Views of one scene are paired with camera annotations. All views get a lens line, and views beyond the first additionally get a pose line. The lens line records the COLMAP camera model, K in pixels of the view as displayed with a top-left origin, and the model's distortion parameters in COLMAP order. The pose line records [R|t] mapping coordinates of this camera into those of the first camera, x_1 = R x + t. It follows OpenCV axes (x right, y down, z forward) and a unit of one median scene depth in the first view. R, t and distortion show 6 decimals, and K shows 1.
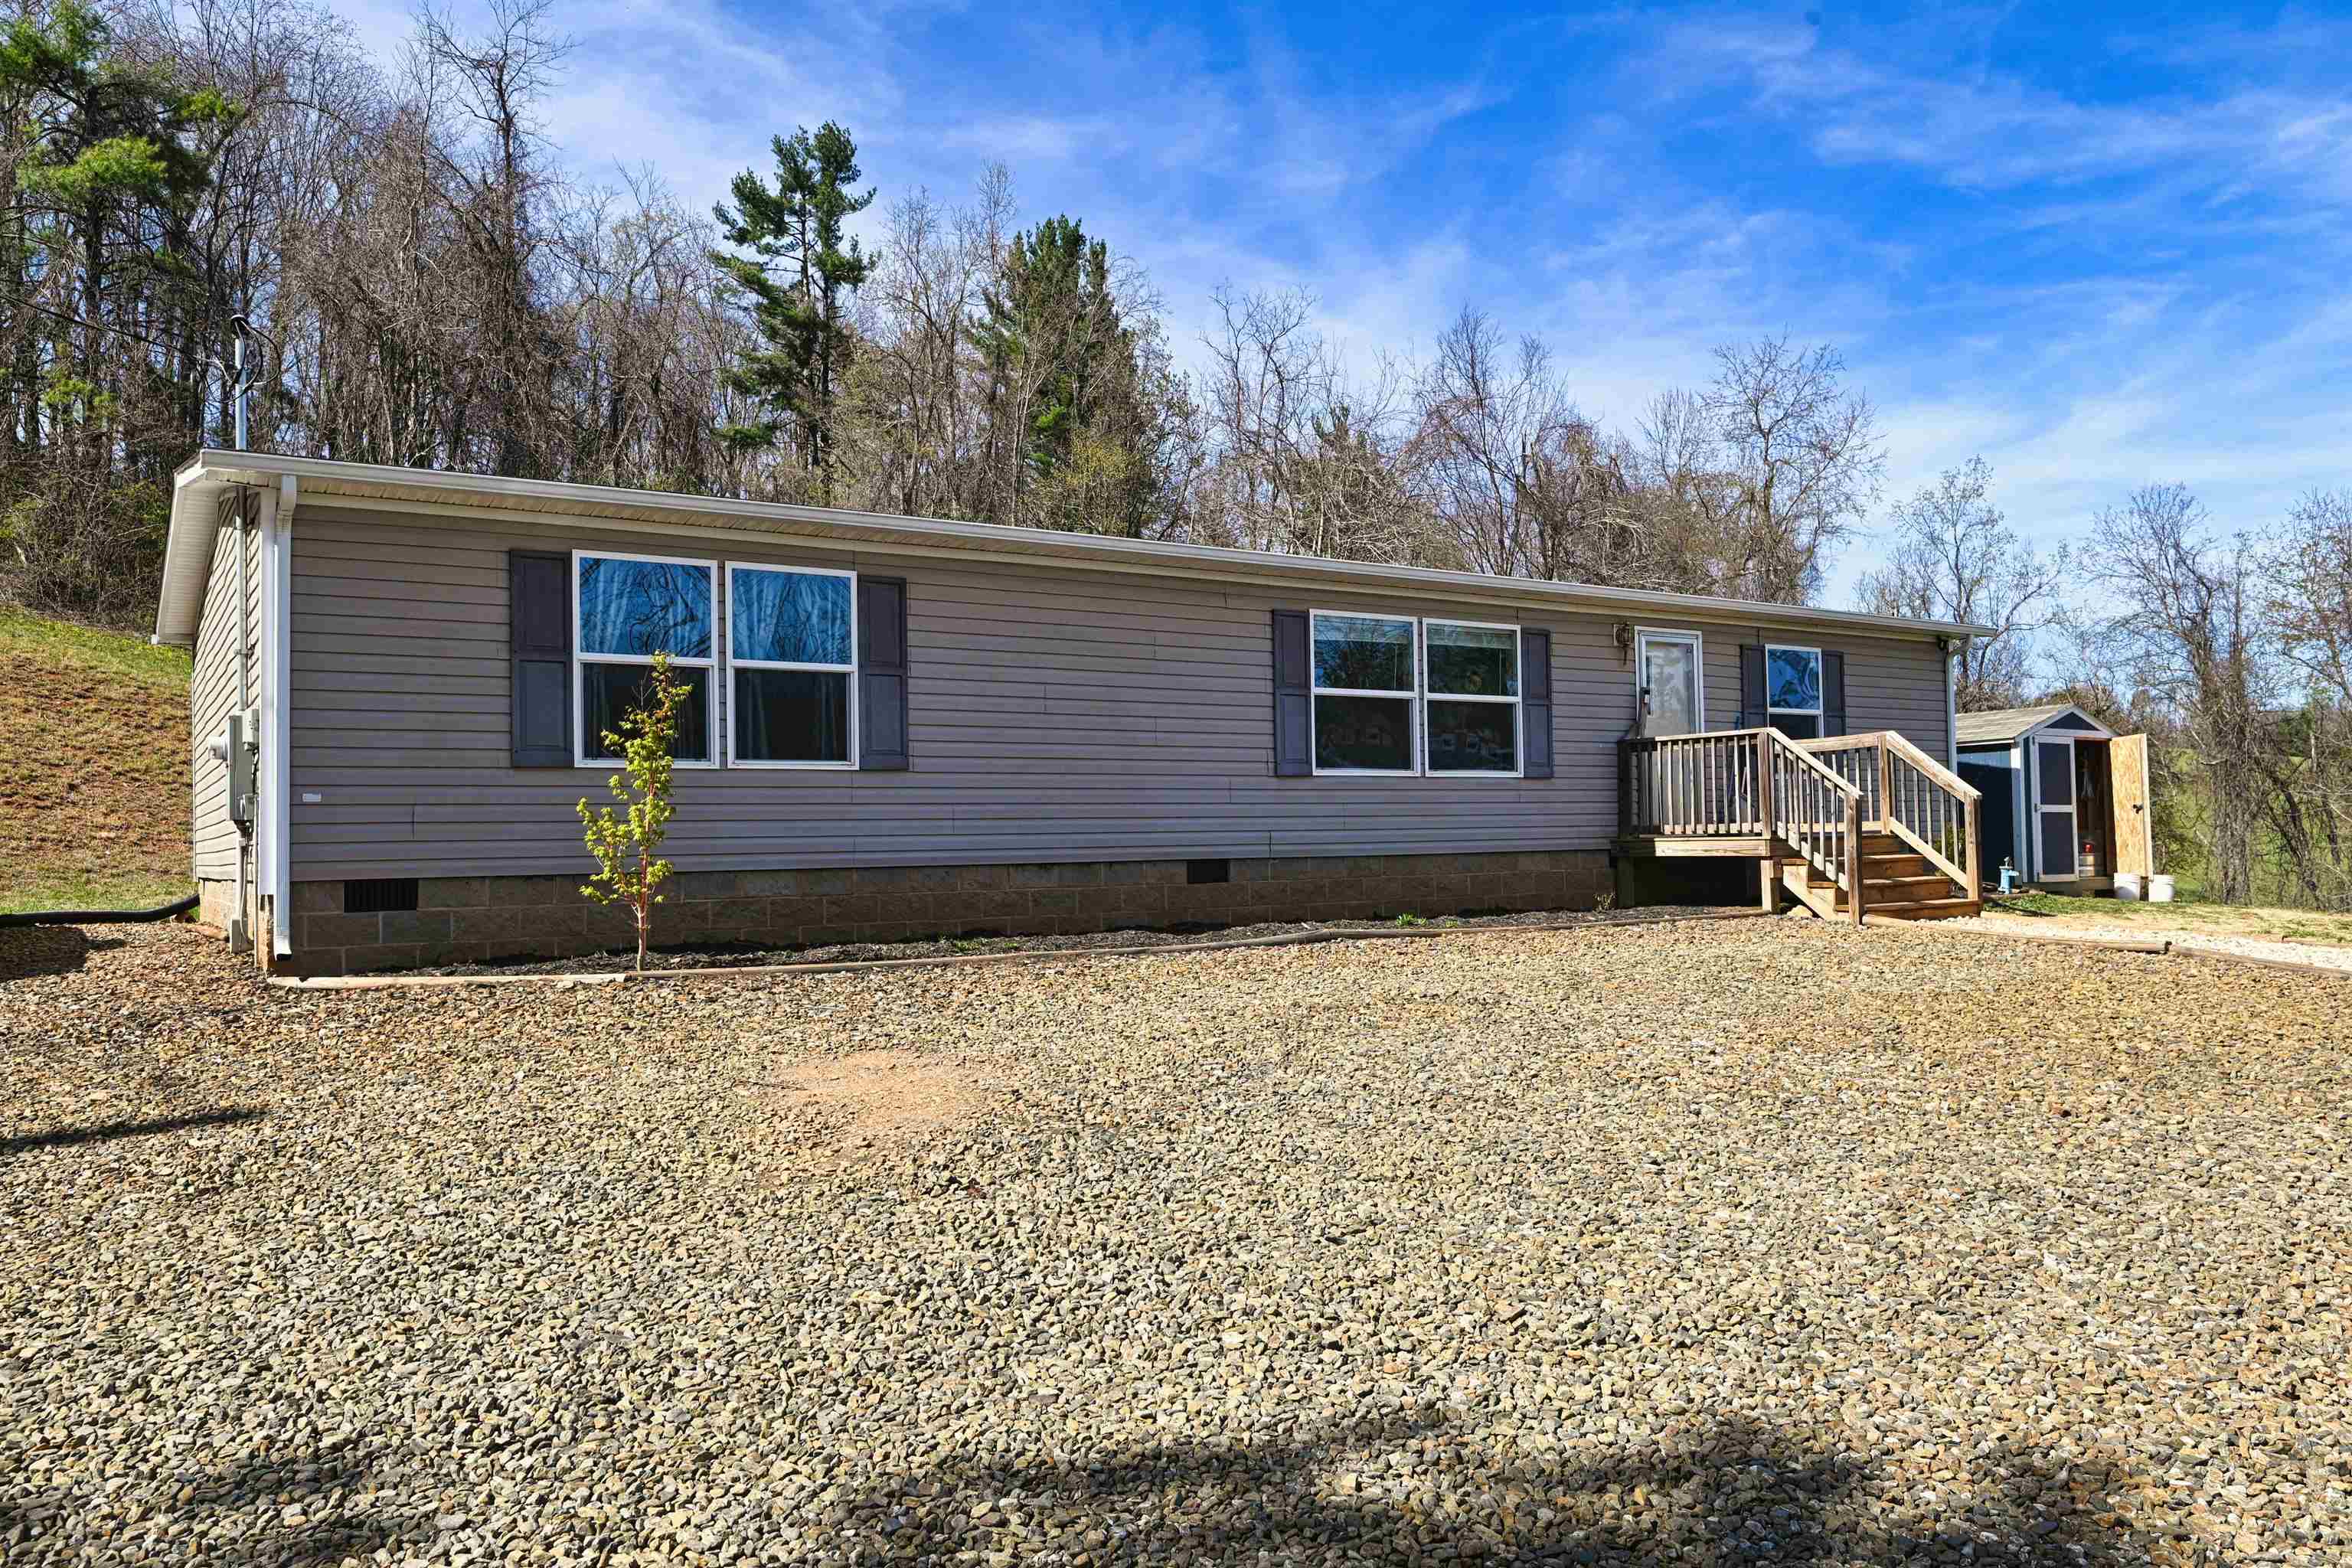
lens RADIAL K [[1698.0, 0, 1179.0], [0, 1698.0, 786.3], [0, 0, 1]] dist [-0.021297, 0.002684]
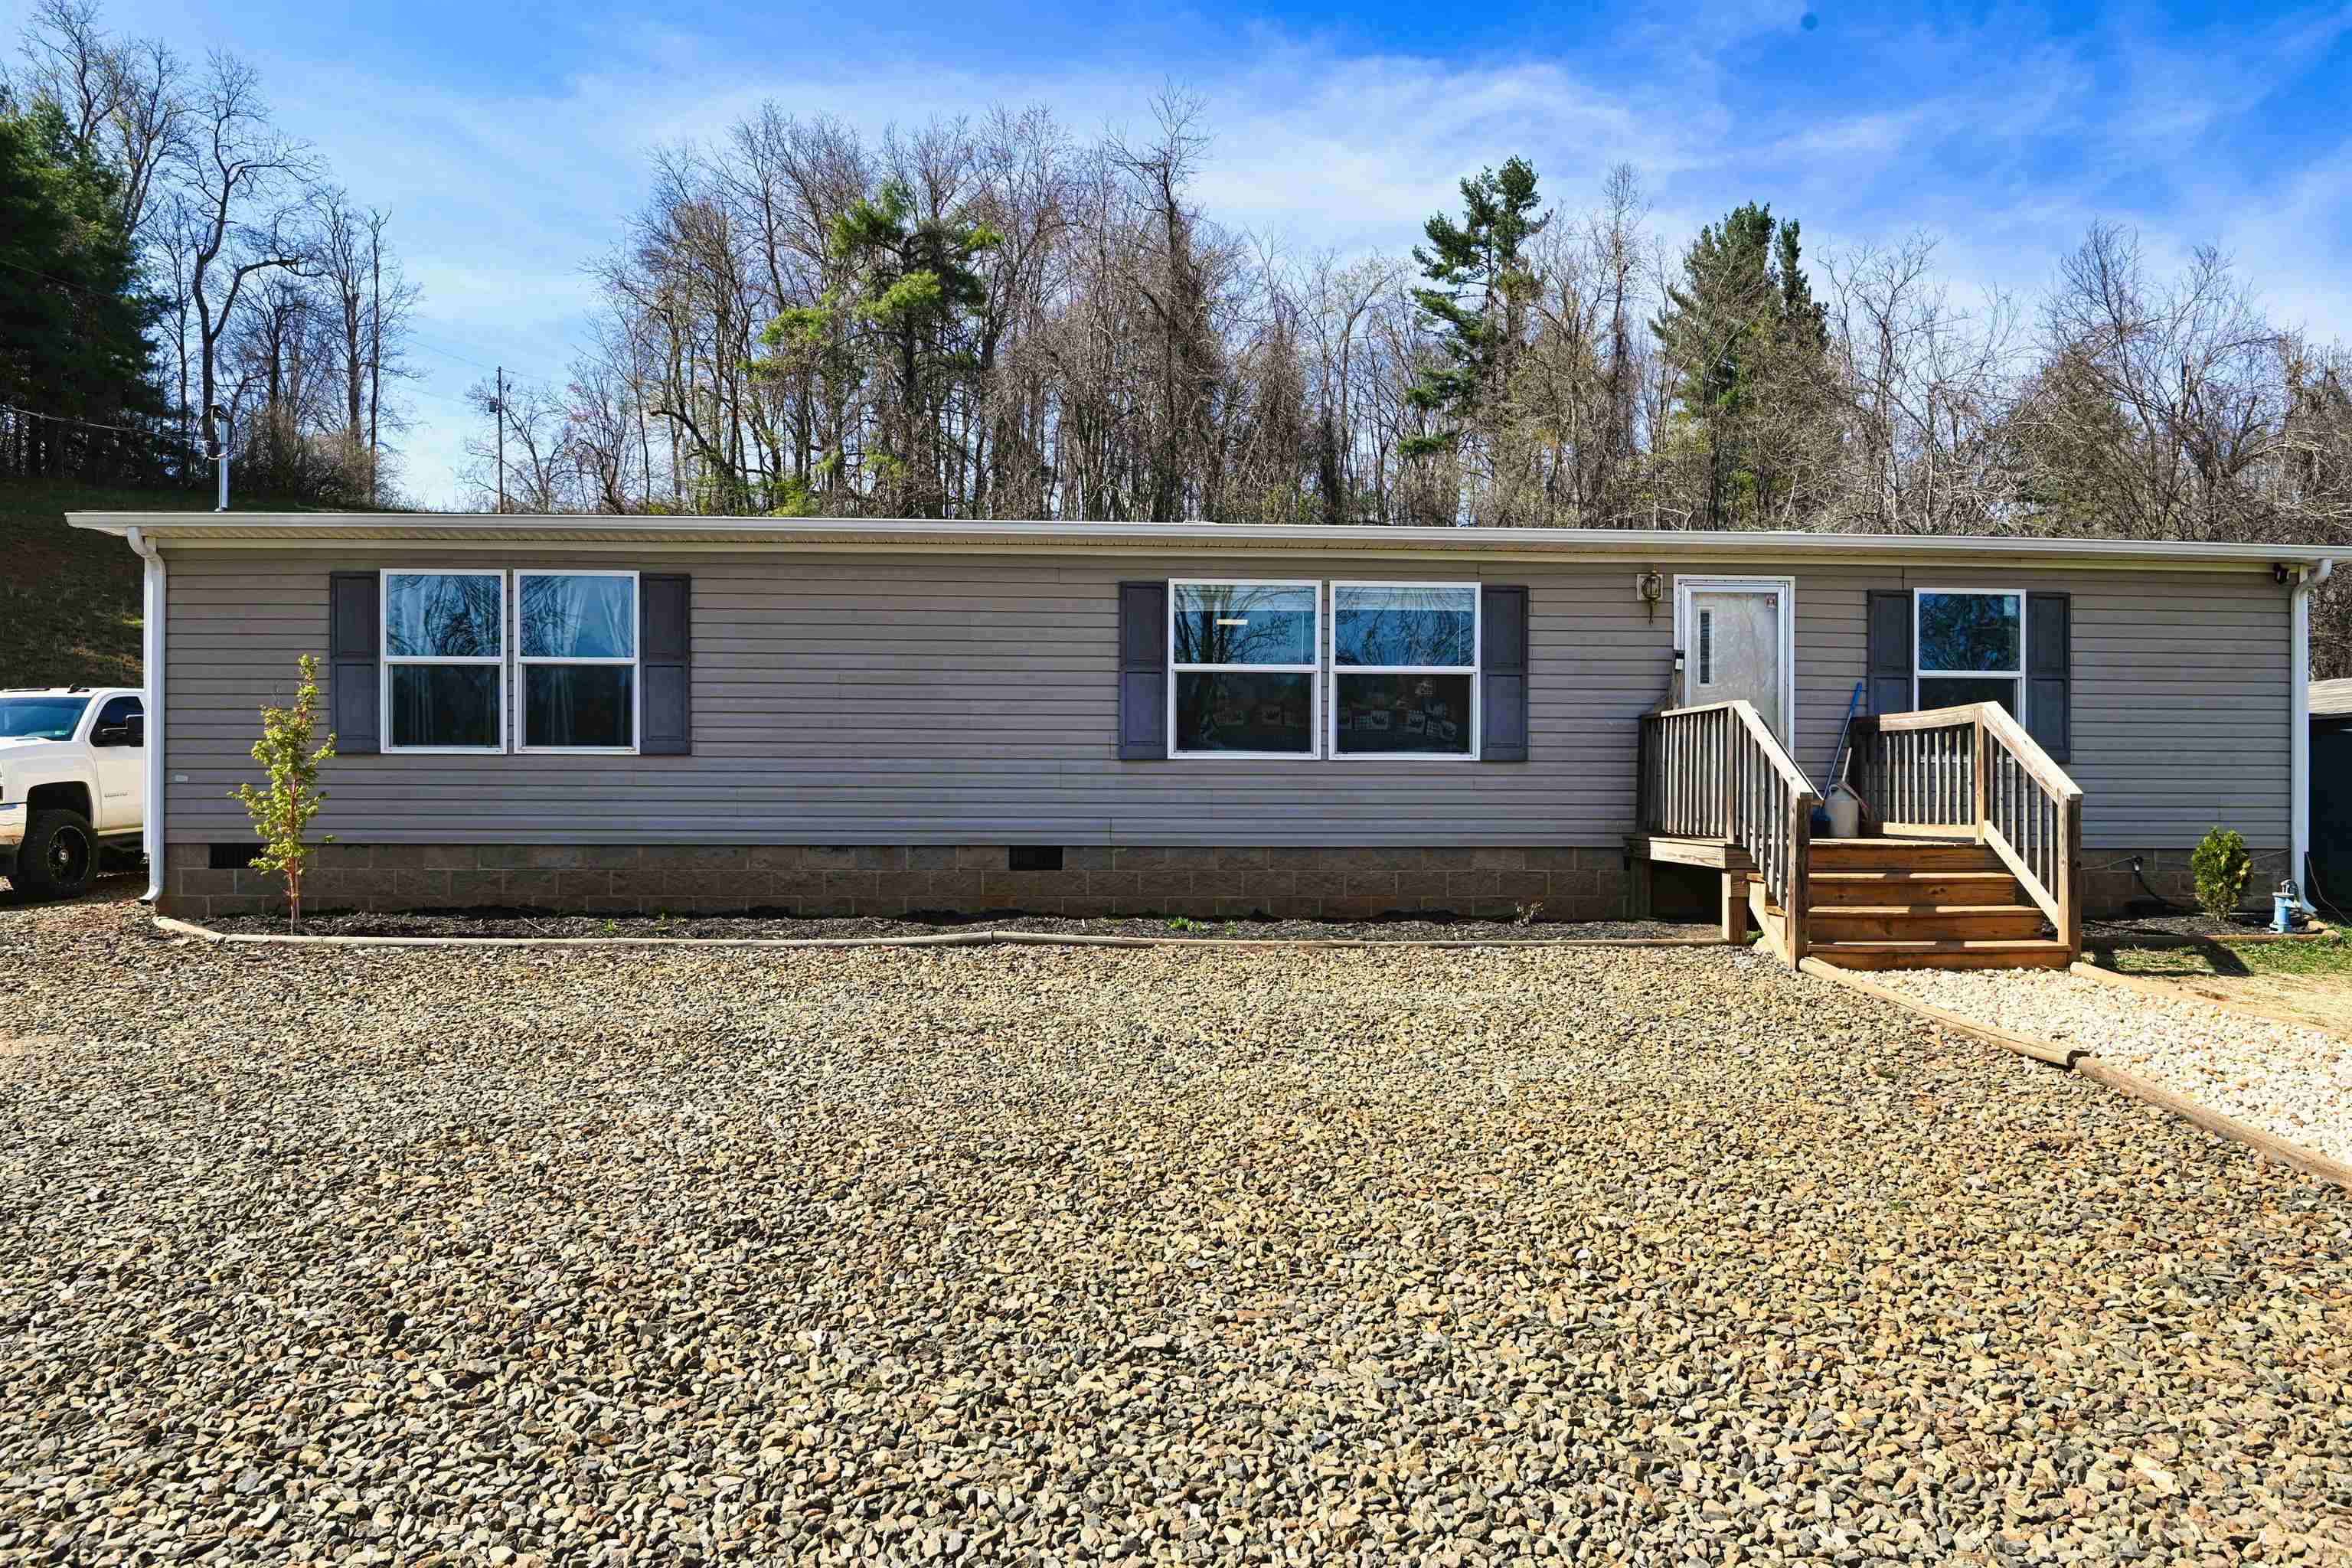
lens RADIAL K [[1413.7, 0, 1168.0], [0, 1413.7, 784.5], [0, 0, 1]] dist [-0.014297, -0.007106]
pose [[0.858451, 0.019160, -0.512538, 0.438879], [-0.002750, 0.999460, 0.032757, -0.016417], [0.512889, -0.026711, 0.858039, 0.310568]]
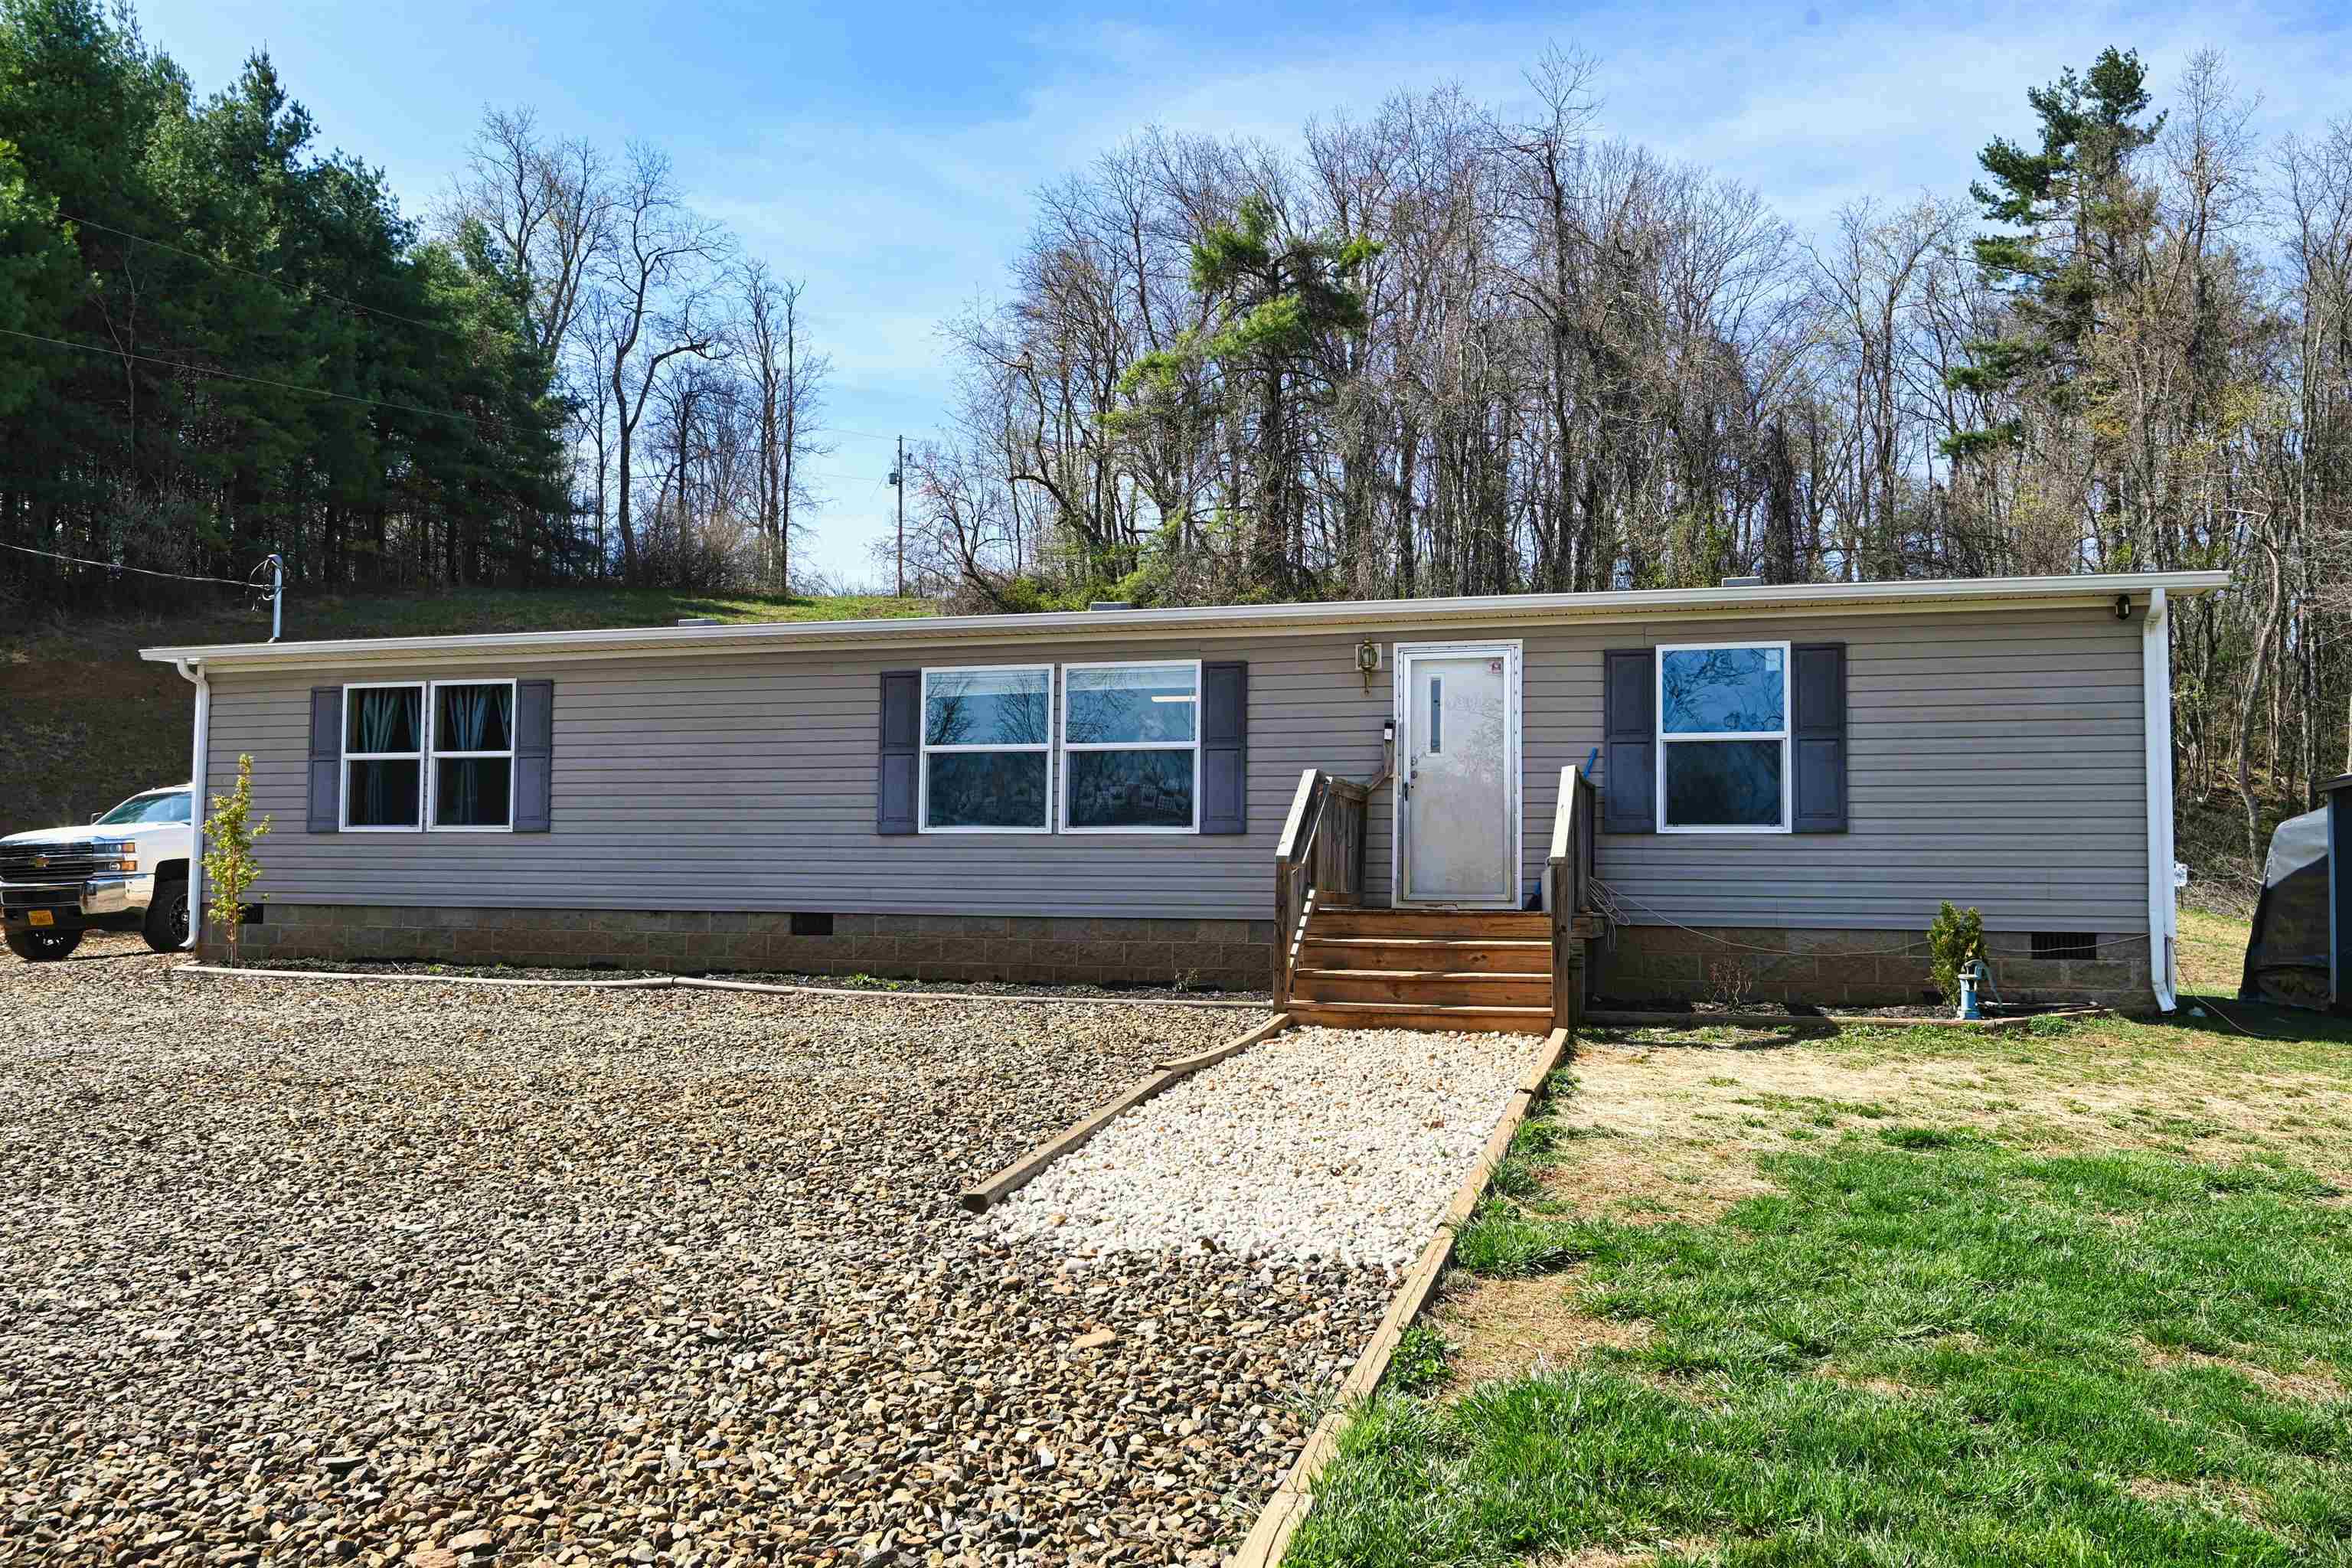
lens RADIAL K [[1804.6, 0, 1152.1], [0, 1804.6, 791.6], [0, 0, 1]] dist [-0.013027, -0.012198]
pose [[0.624491, -0.022374, -0.780711, 0.923759], [0.001397, 0.999620, -0.027530, -0.001500], [0.781030, 0.016102, 0.624285, 0.407077]]
